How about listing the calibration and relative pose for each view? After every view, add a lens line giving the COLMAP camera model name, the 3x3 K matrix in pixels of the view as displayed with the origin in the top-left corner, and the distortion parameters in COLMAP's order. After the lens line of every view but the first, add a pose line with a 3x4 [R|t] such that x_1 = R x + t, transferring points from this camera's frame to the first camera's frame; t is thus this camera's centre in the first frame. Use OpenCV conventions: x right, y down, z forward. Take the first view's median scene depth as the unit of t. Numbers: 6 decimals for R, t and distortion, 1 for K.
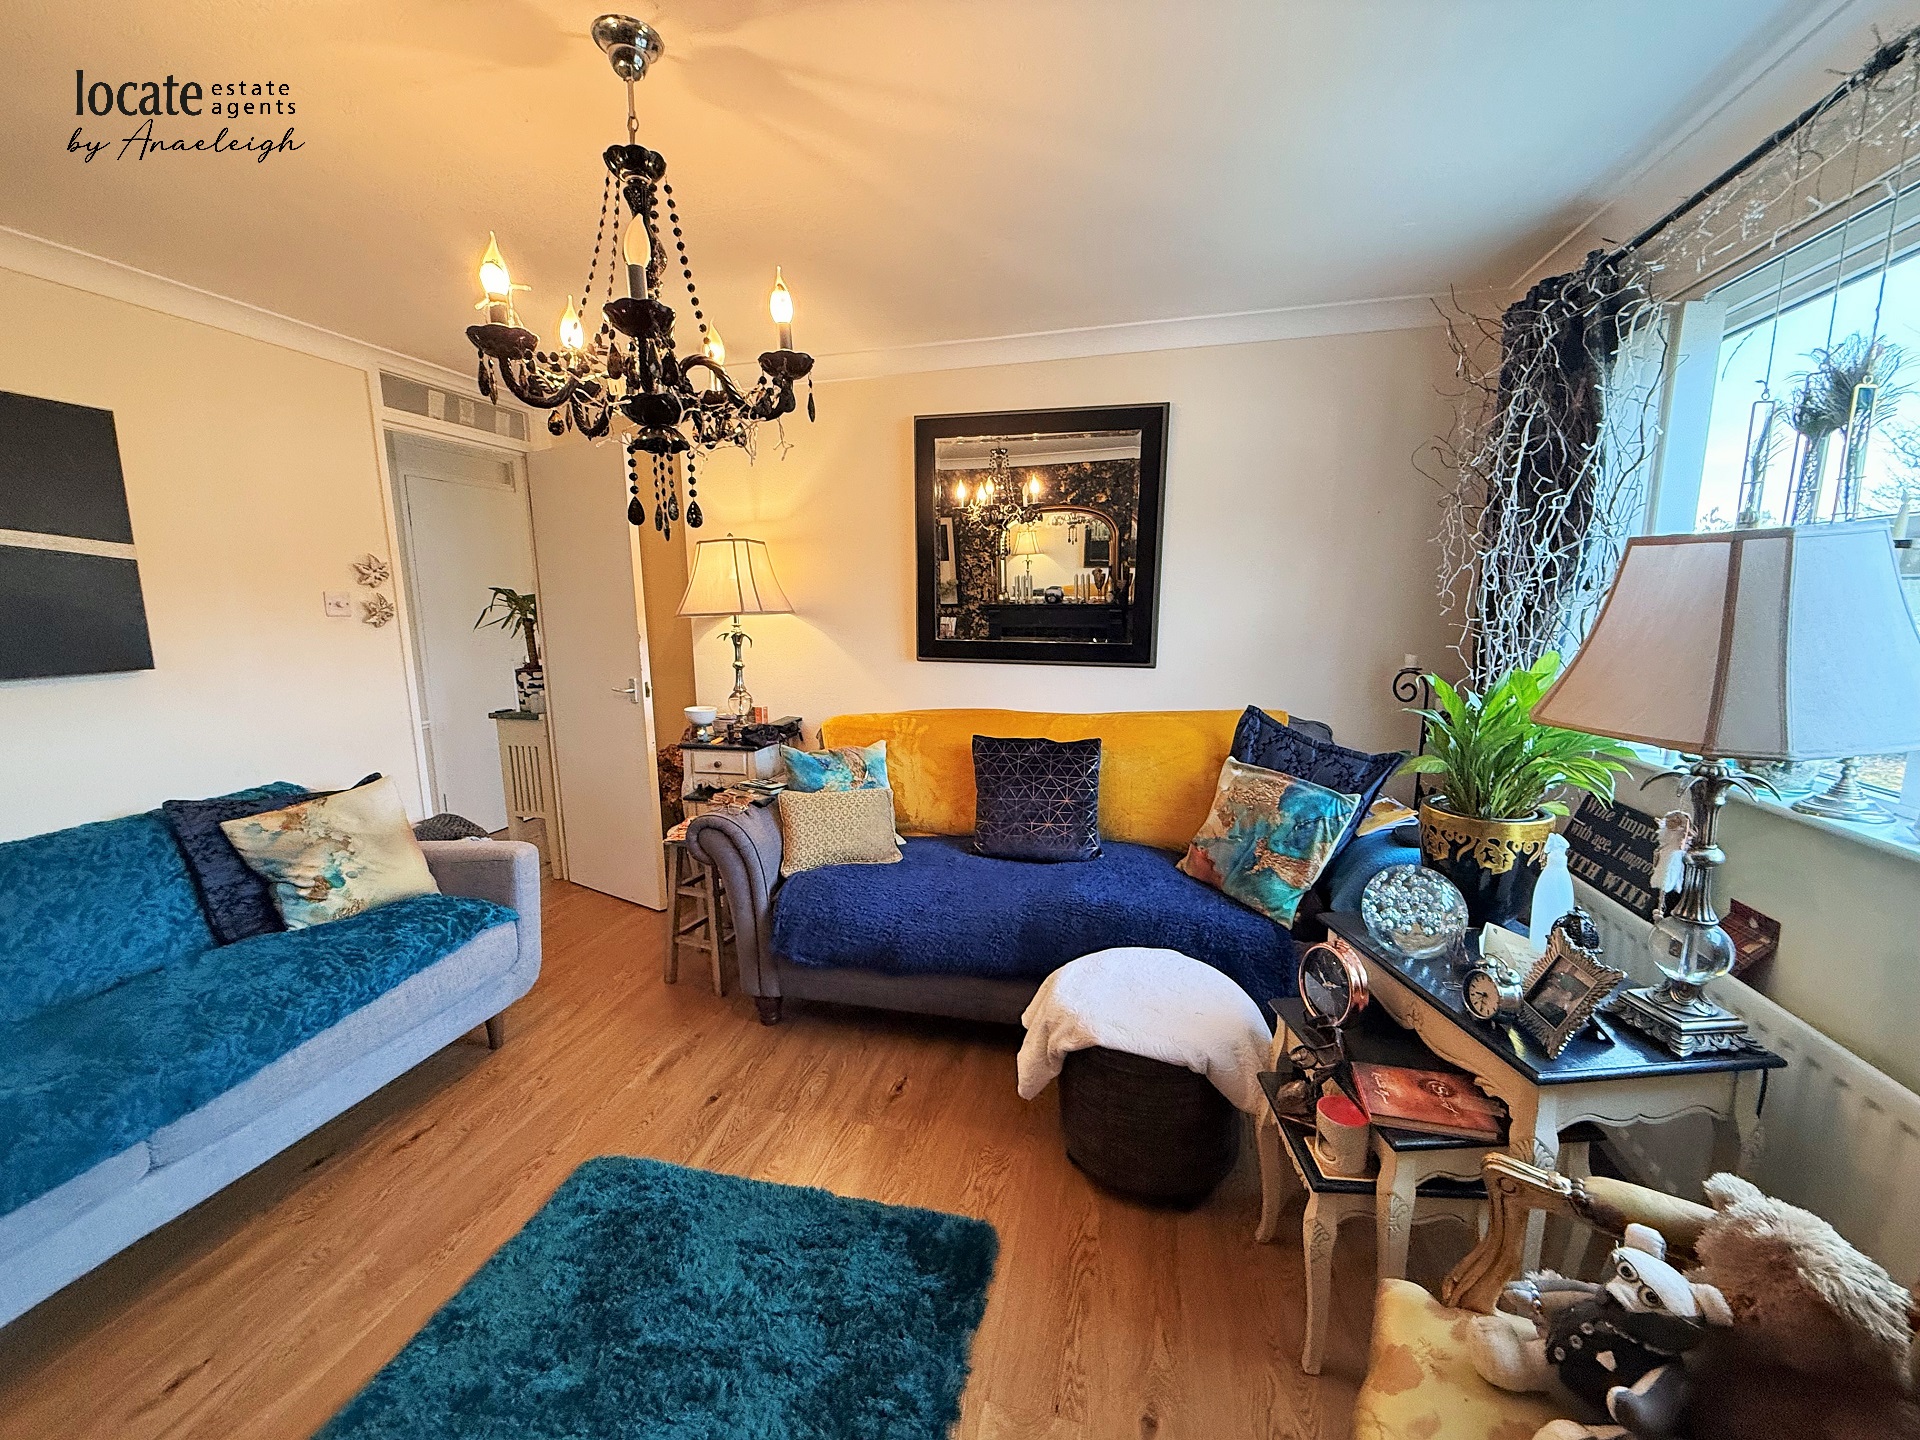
lens RADIAL K [[759.7, 0, 952.7], [0, 759.7, 722.9], [0, 0, 1]] dist [0.000522, -0.000385]
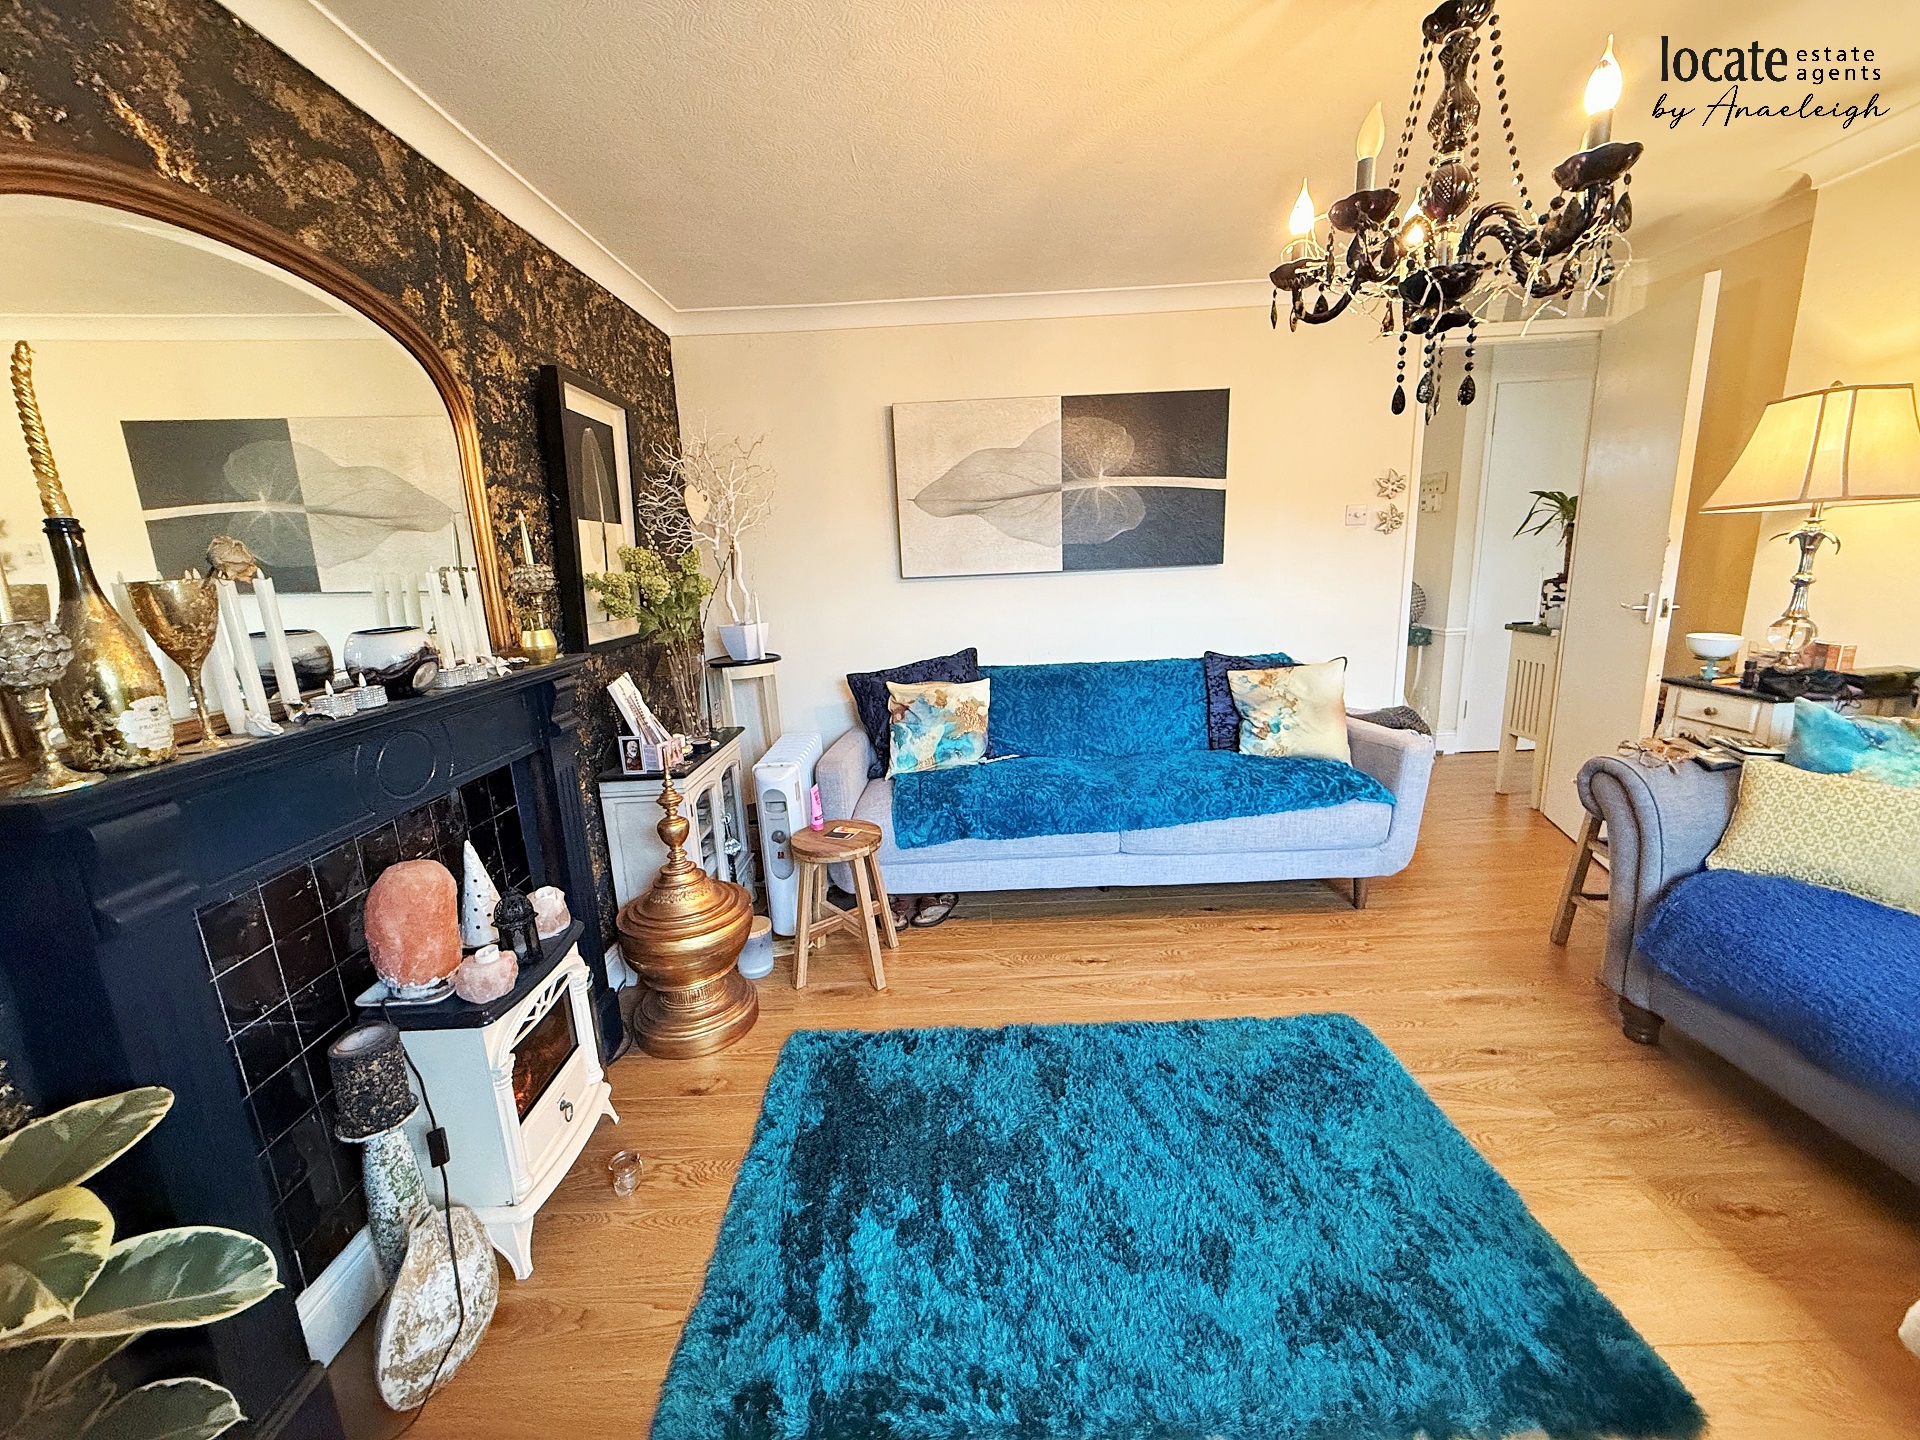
lens RADIAL K [[759.7, 0, 952.7], [0, 759.7, 722.9], [0, 0, 1]] dist [0.000522, -0.000385]
pose [[0.237730, 0.212360, -0.947833, 0.292309], [-0.113087, 0.975223, 0.190133, 0.009940], [0.964726, 0.061987, 0.255855, 0.112118]]
